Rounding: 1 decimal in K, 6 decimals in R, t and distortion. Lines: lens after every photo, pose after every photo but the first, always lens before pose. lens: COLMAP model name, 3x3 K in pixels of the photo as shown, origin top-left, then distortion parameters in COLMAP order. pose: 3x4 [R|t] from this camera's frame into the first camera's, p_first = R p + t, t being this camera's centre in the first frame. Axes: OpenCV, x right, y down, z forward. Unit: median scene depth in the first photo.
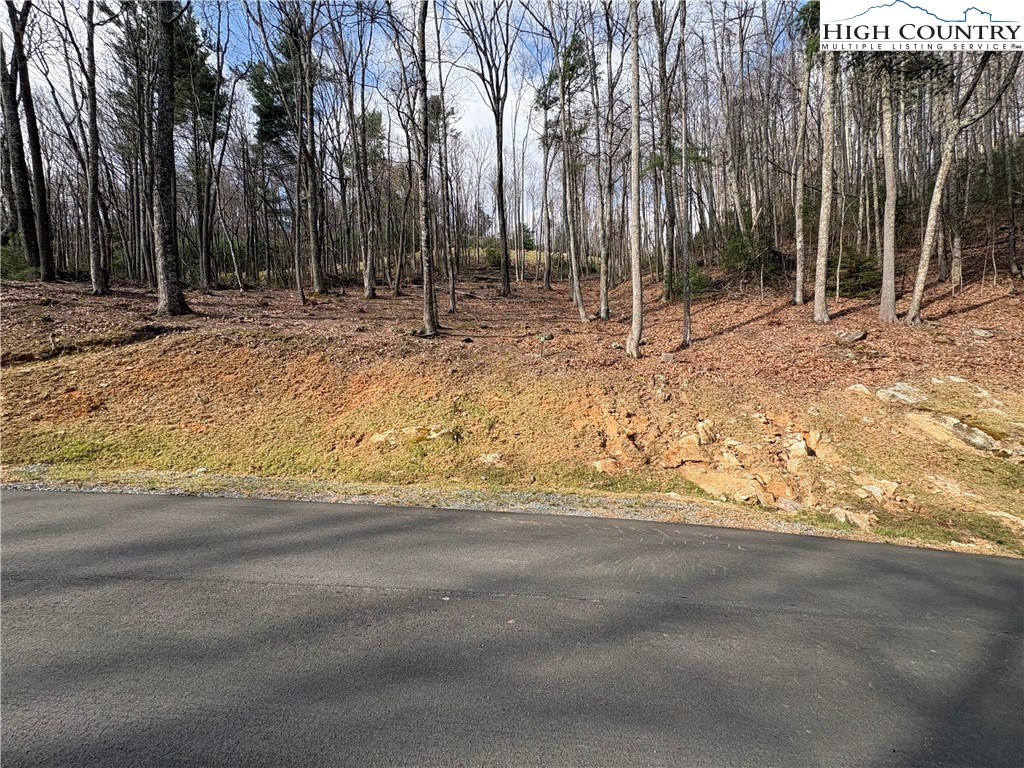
lens RADIAL K [[406.5, 0, 511.2], [0, 406.5, 383.9], [0, 0, 1]] dist [0.001265, 0.000131]
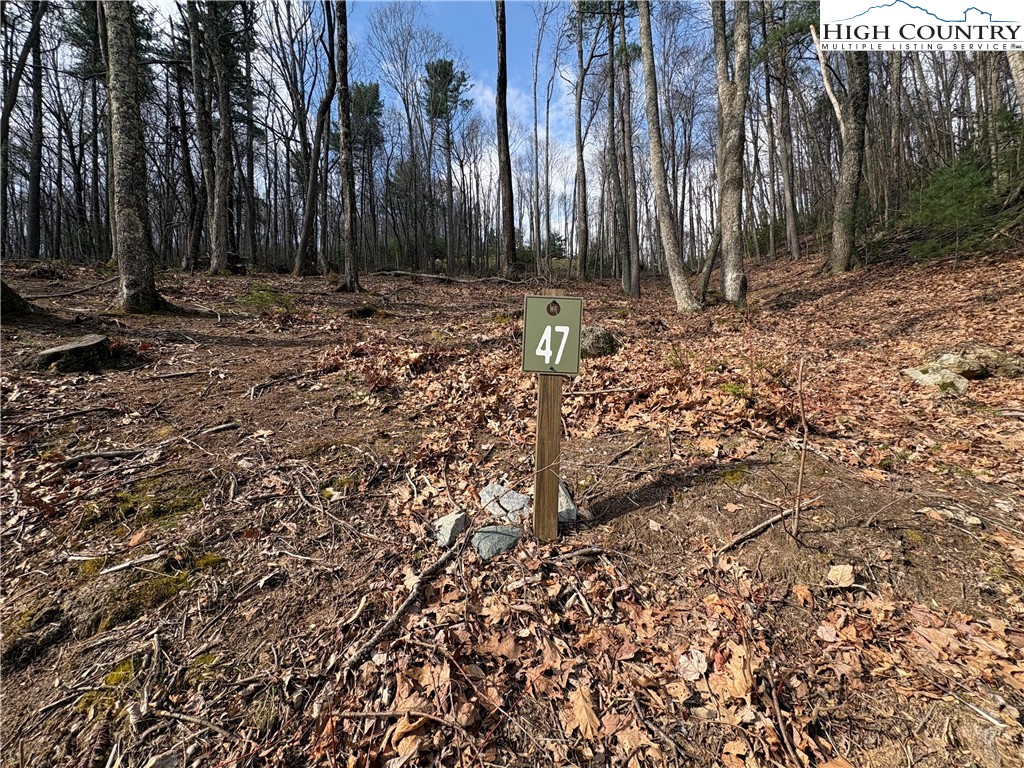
lens RADIAL K [[406.5, 0, 512.7], [0, 406.5, 386.4], [0, 0, 1]] dist [0.001265, 0.000131]
pose [[0.997025, 0.005741, -0.076862, 0.057174], [-0.008751, 0.999206, -0.038875, -0.074756], [0.076577, 0.039432, 0.996284, 0.695277]]
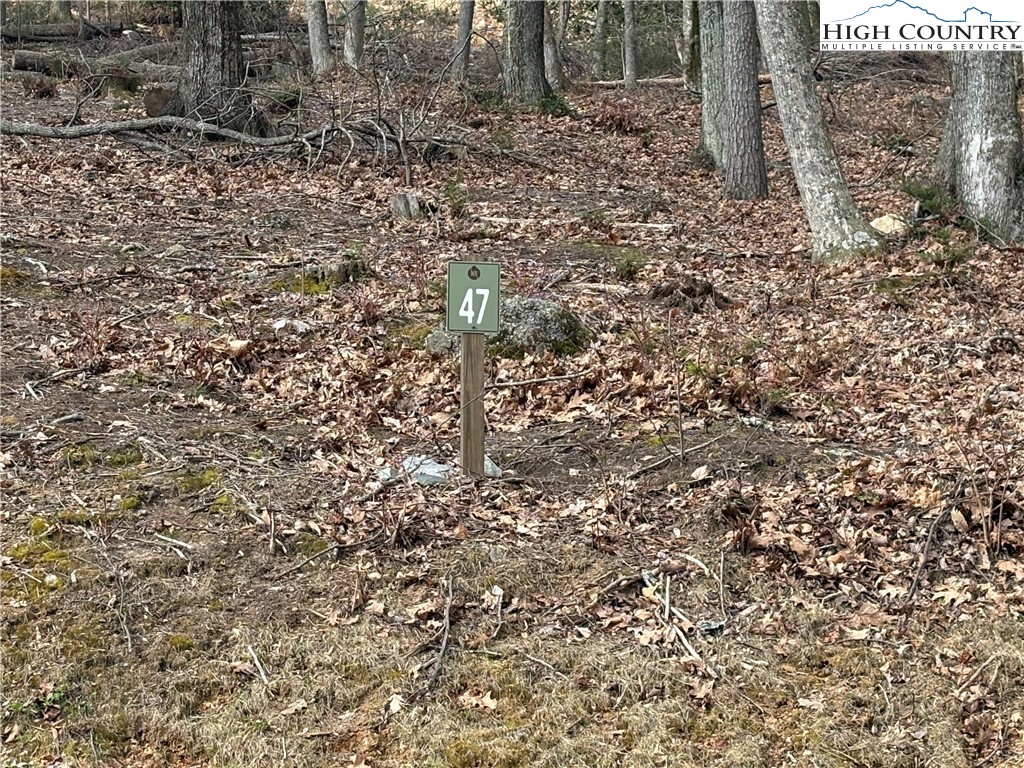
lens RADIAL K [[2678.9, 0, 511.9], [0, 2678.9, 384.0], [0, 0, 1]] dist [0.376659, 0.000000]
pose [[0.997042, -0.019455, 0.074351, 0.027341], [0.031480, 0.985931, -0.164159, 0.014338], [-0.070111, 0.166015, 0.983628, 0.263564]]
